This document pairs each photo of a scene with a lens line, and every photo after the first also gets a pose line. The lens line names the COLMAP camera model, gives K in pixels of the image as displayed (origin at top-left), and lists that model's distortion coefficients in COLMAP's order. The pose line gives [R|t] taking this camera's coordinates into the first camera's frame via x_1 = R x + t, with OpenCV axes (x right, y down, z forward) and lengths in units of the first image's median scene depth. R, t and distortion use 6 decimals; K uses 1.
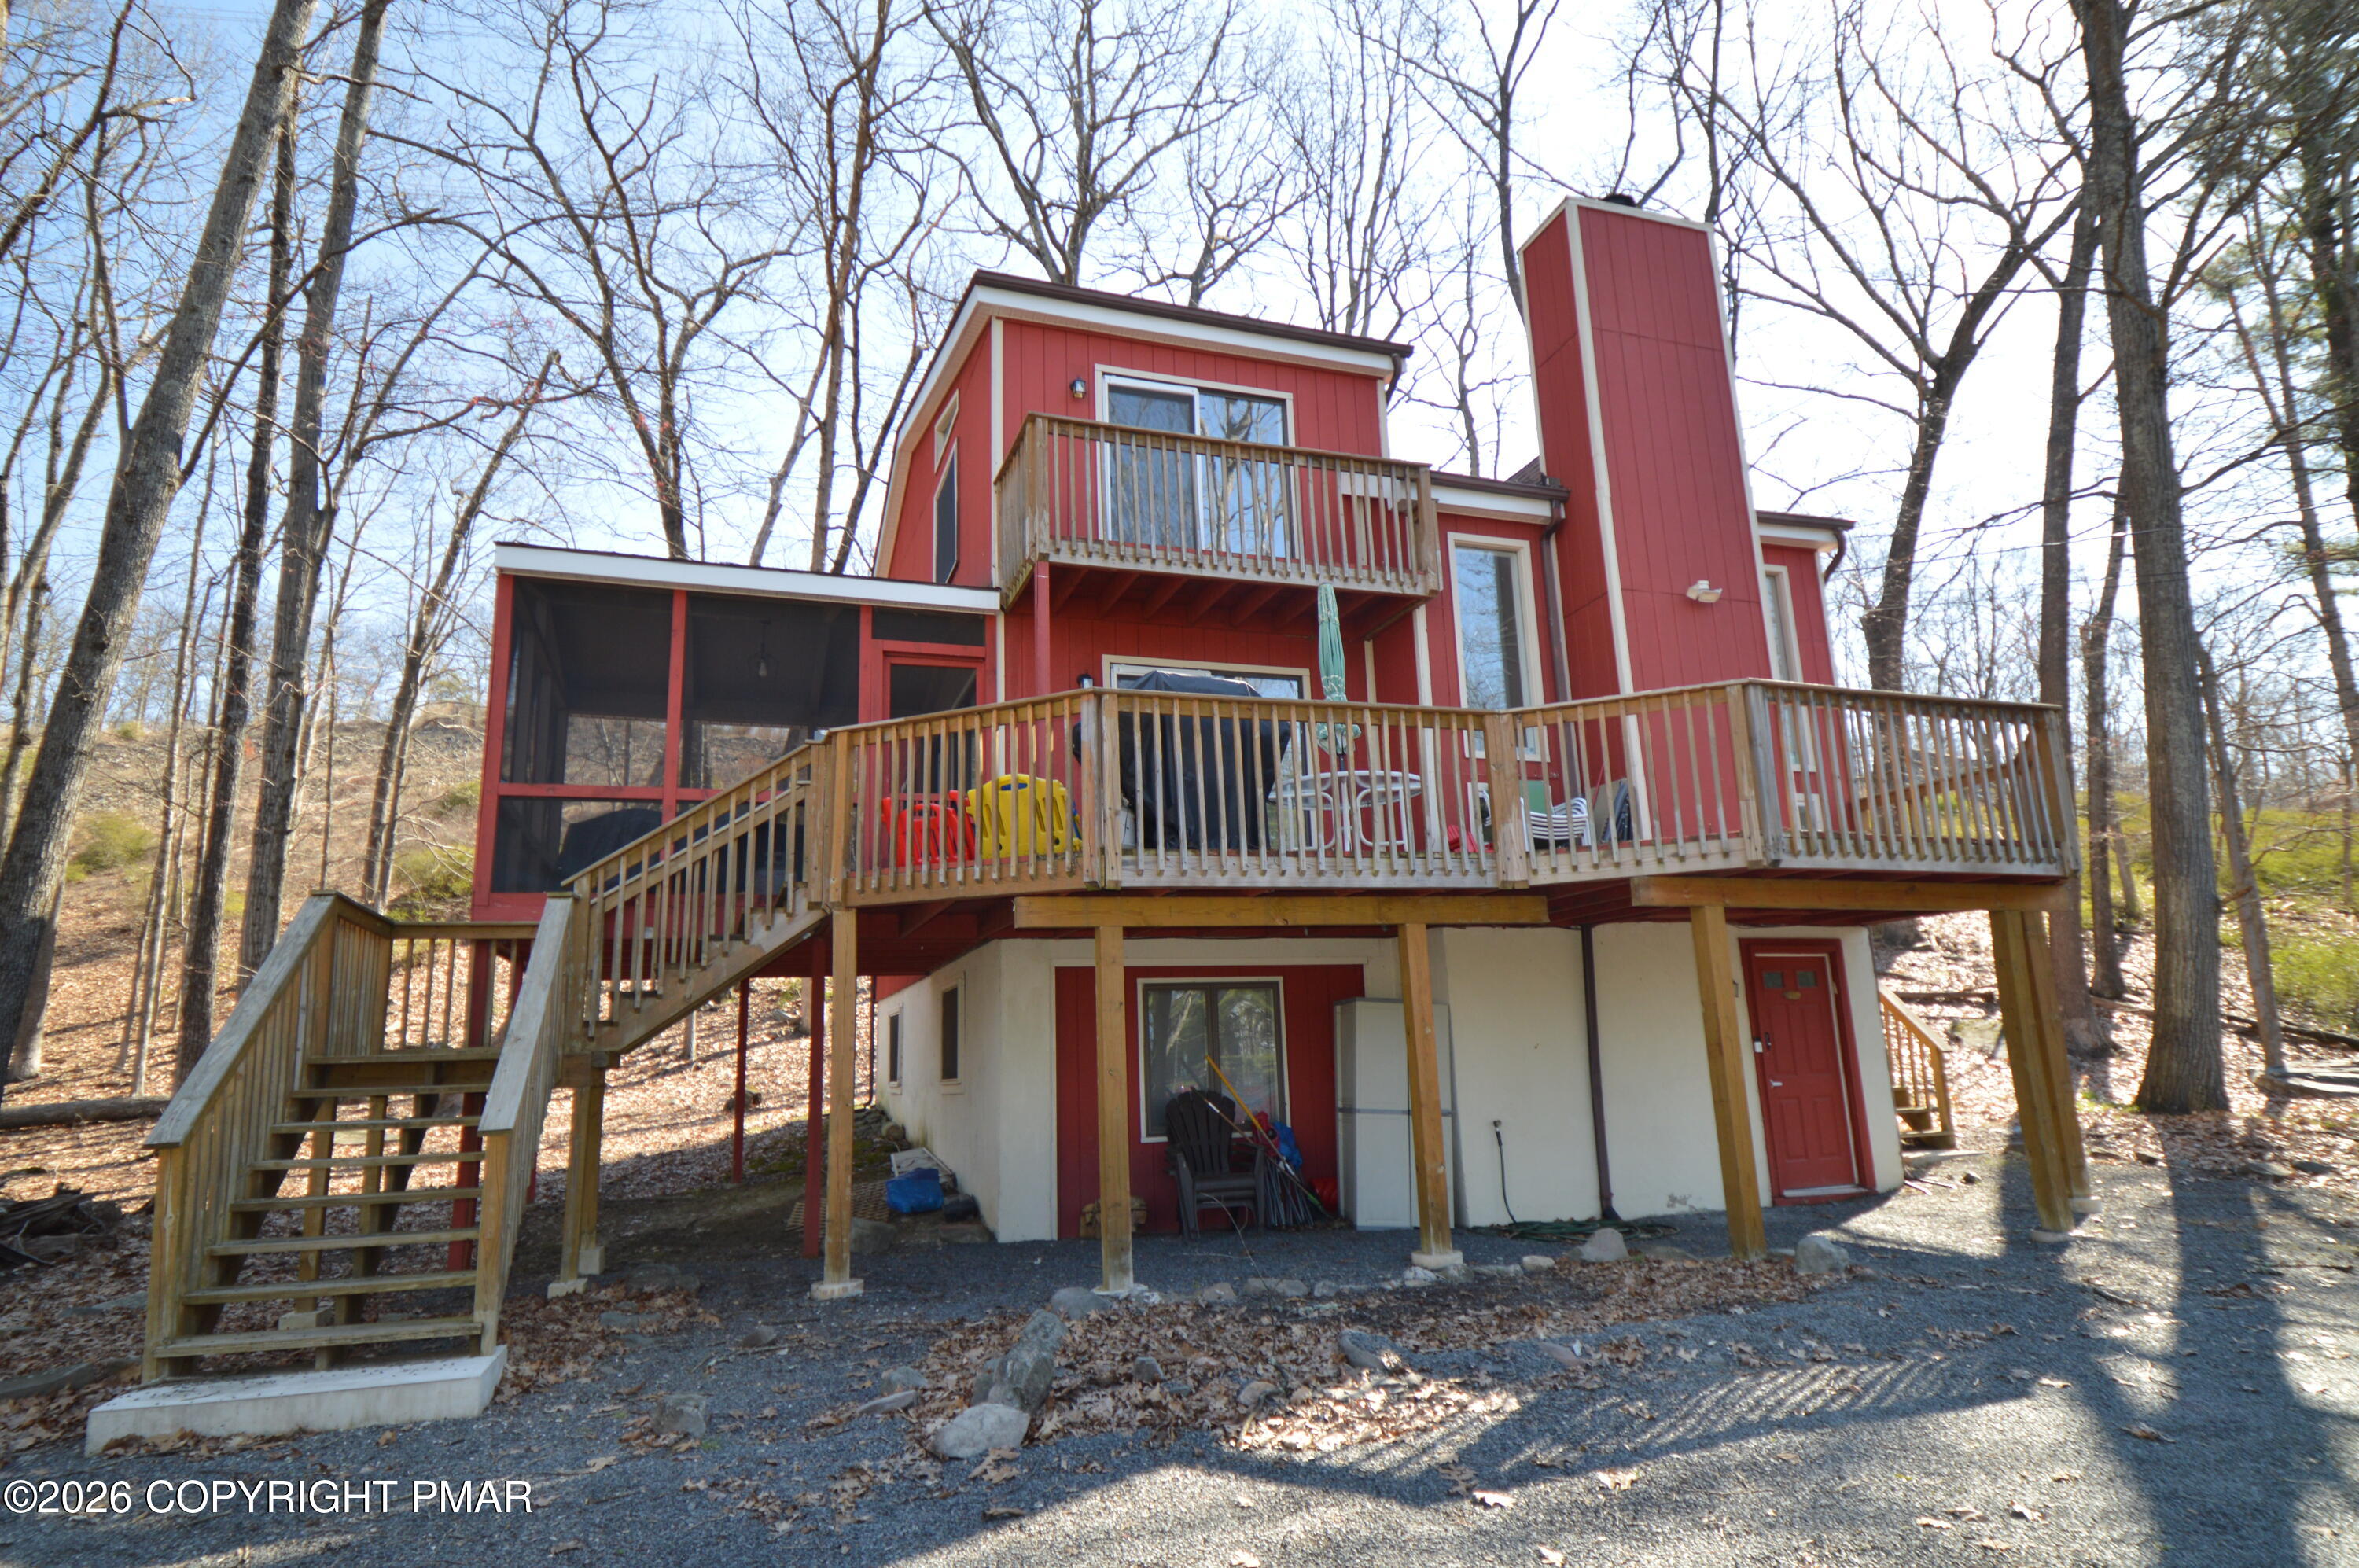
lens RADIAL K [[1299.3, 0, 1183.9], [0, 1299.3, 795.3], [0, 0, 1]] dist [0.000045, -0.000159]
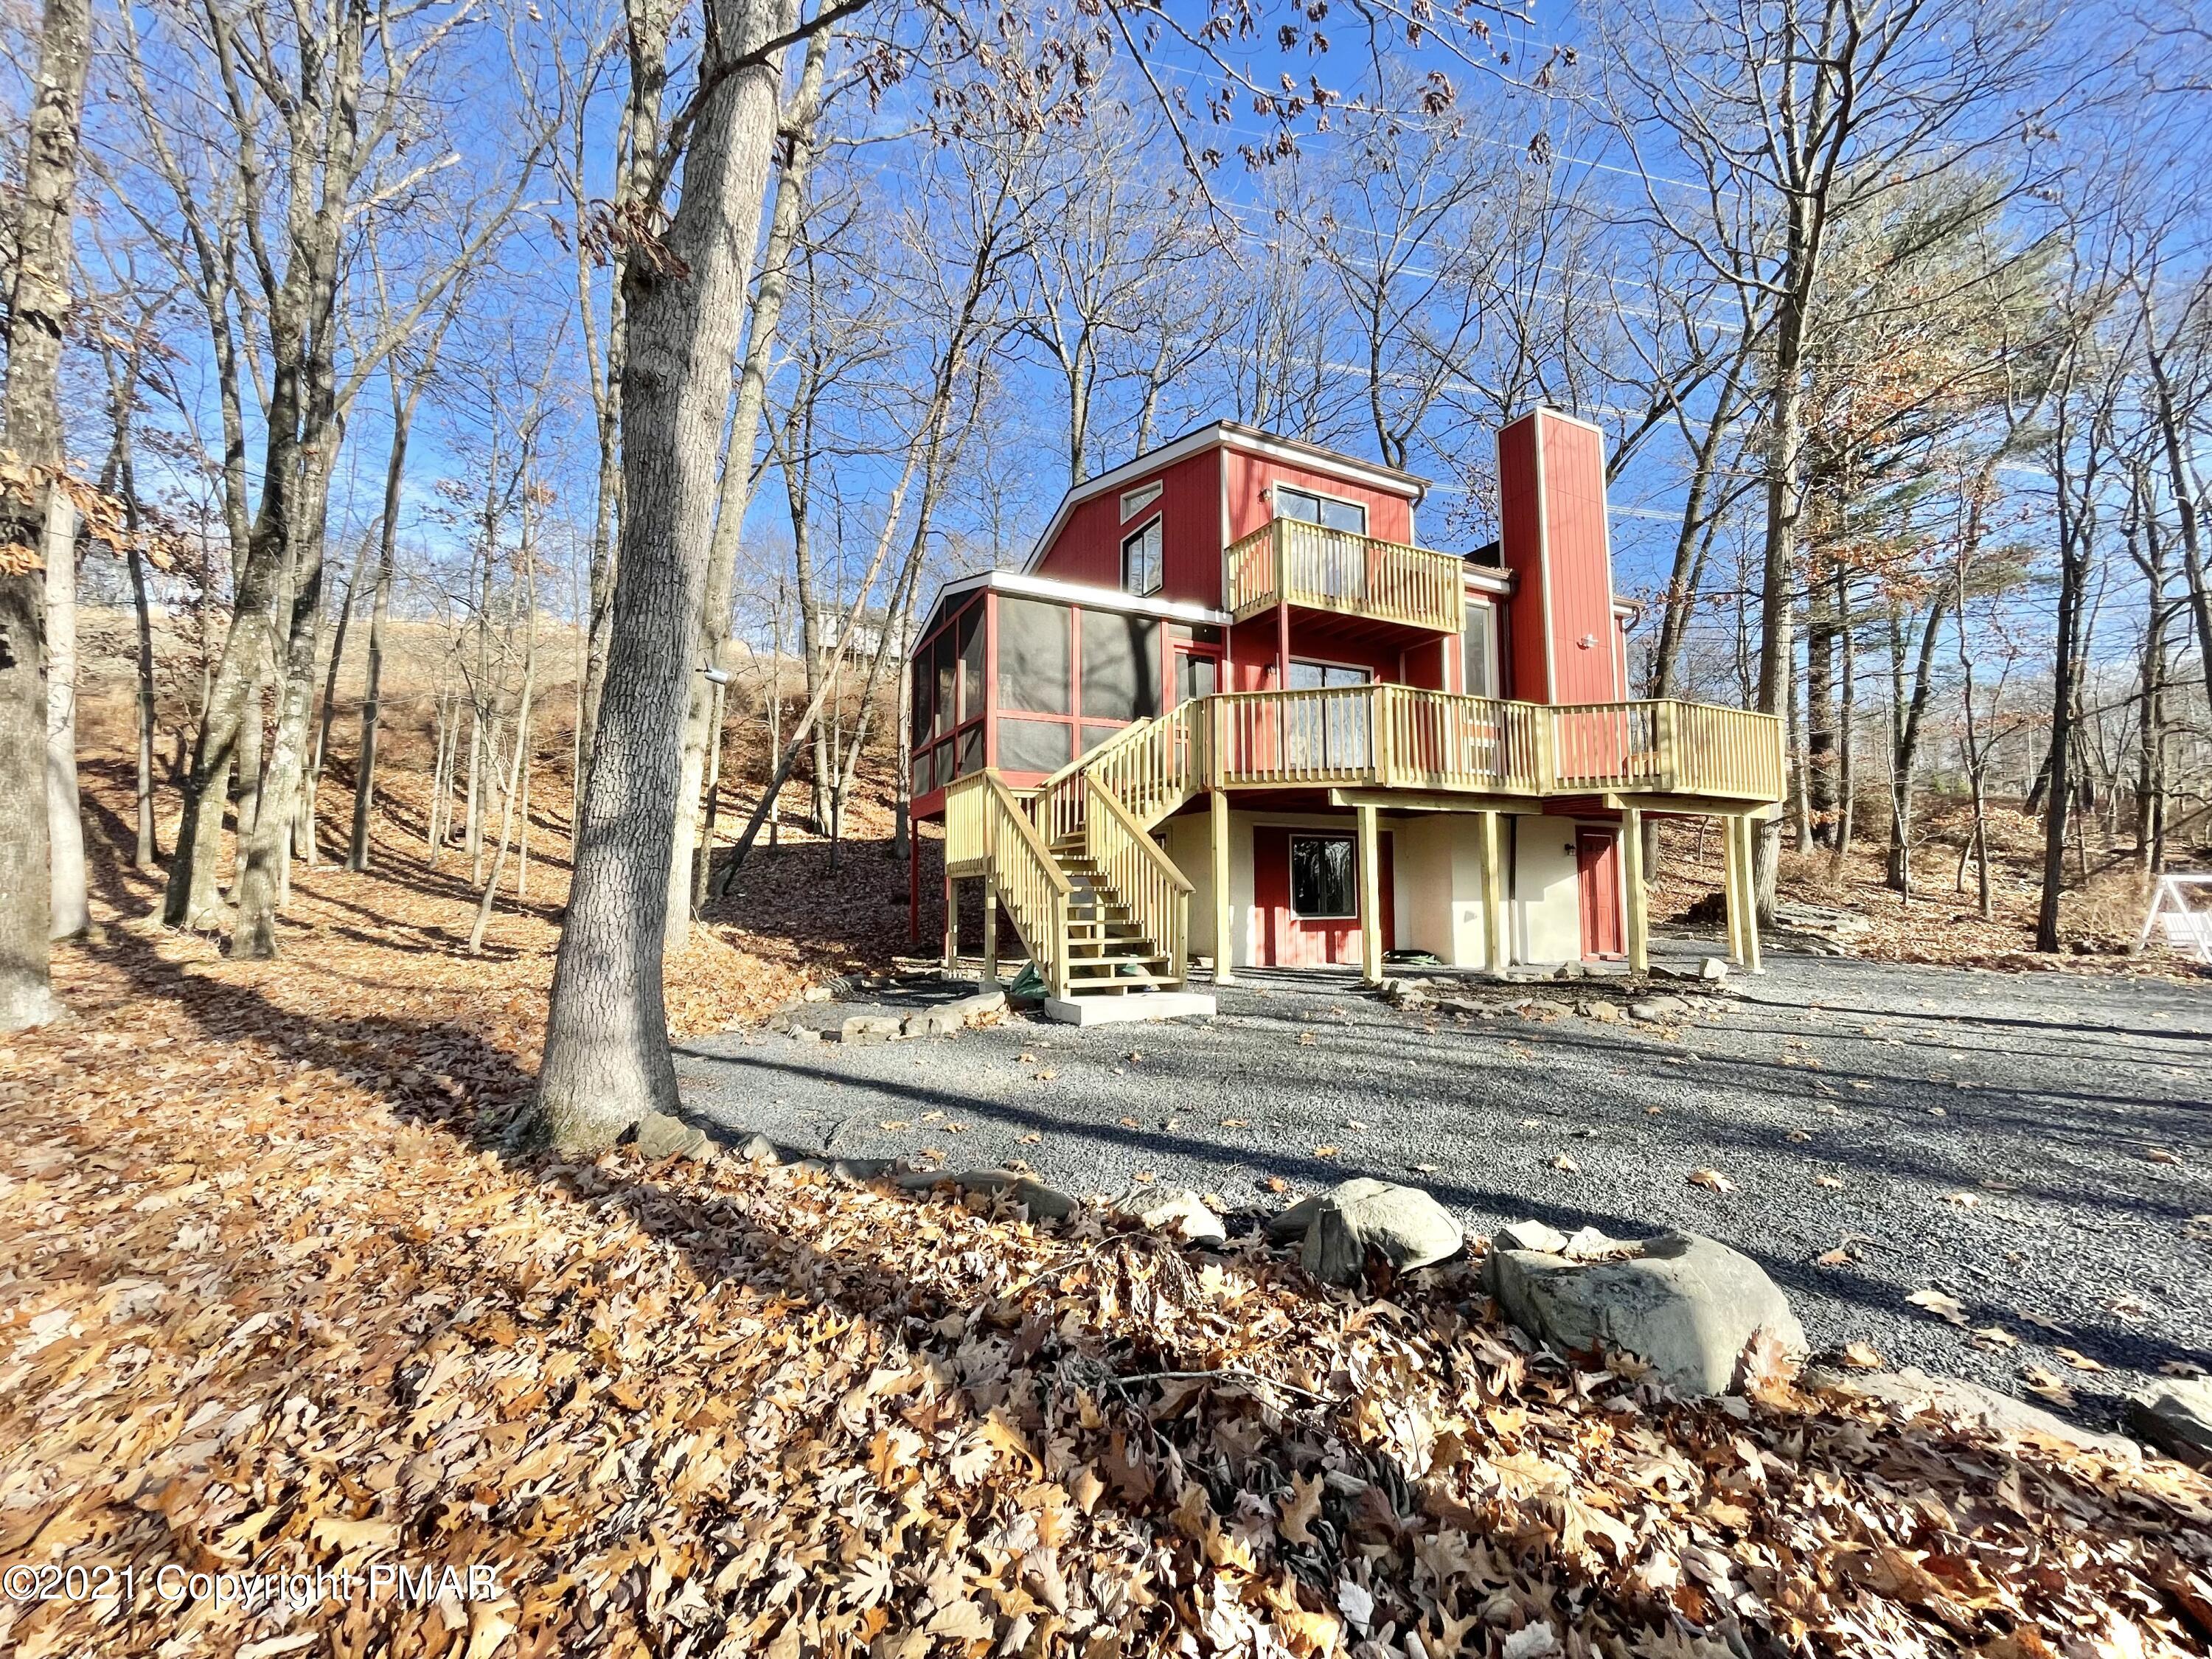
lens RADIAL K [[893.2, 0, 1104.2], [0, 893.2, 823.8], [0, 0, 1]] dist [-0.004693, 0.000544]
pose [[0.991392, 0.044580, 0.123106, -0.390885], [-0.058842, 0.991649, 0.114759, -0.001427], [-0.116962, -0.121015, 0.985736, -0.182421]]
